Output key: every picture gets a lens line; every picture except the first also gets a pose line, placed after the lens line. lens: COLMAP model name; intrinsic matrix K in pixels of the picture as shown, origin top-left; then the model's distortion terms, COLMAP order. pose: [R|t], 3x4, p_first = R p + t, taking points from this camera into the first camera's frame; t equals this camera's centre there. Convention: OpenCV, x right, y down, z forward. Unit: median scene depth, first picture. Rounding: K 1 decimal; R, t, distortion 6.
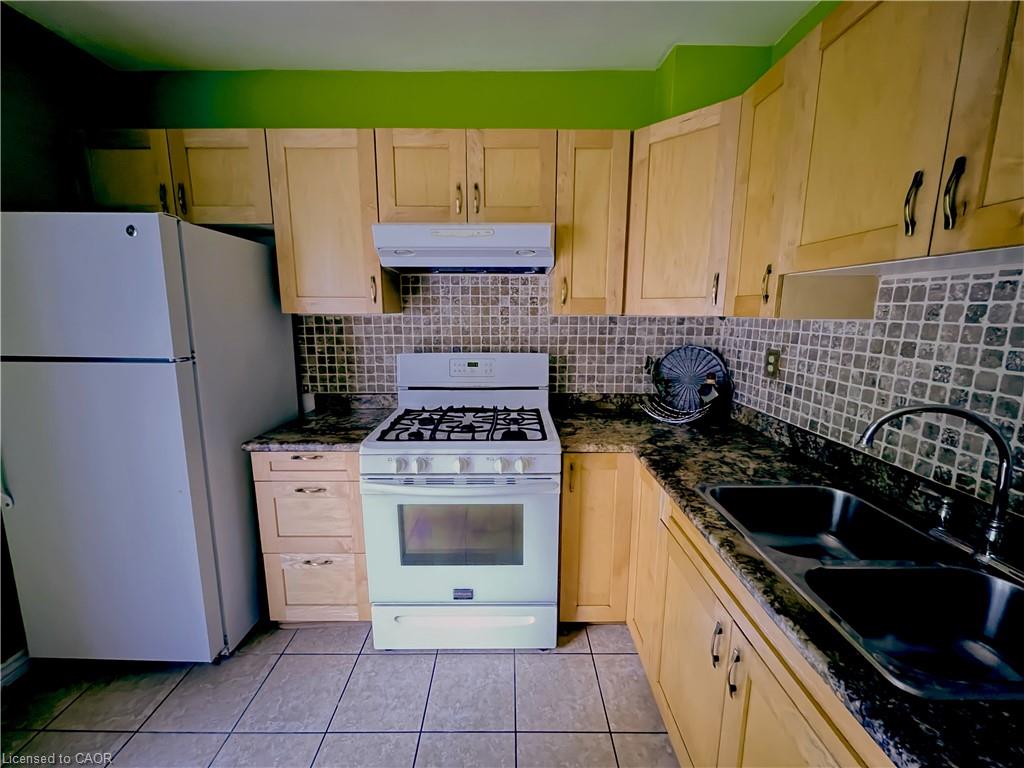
lens RADIAL K [[413.9, 0, 514.7], [0, 413.9, 386.1], [0, 0, 1]] dist [-0.009255, 0.000063]
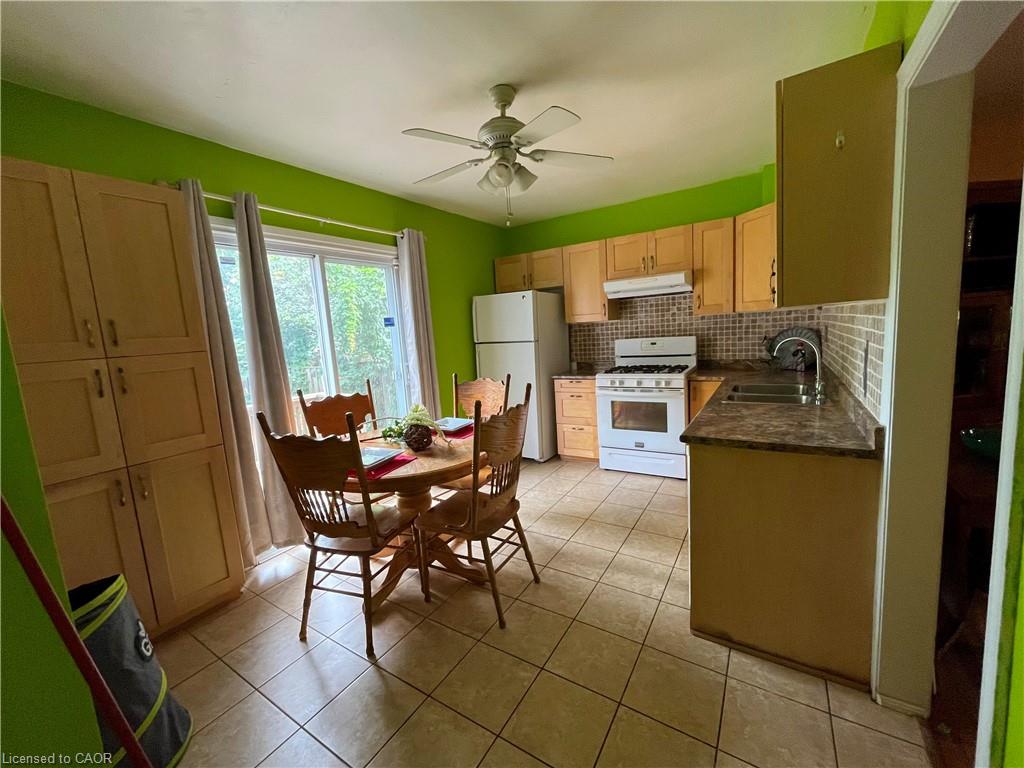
lens RADIAL K [[413.9, 0, 512.9], [0, 413.9, 383.0], [0, 0, 1]] dist [-0.009255, 0.000063]
pose [[0.841021, 0.011626, -0.540878, 0.447051], [-0.029921, 0.999238, -0.025045, 0.227171], [0.540175, 0.037247, 0.840728, -1.105833]]
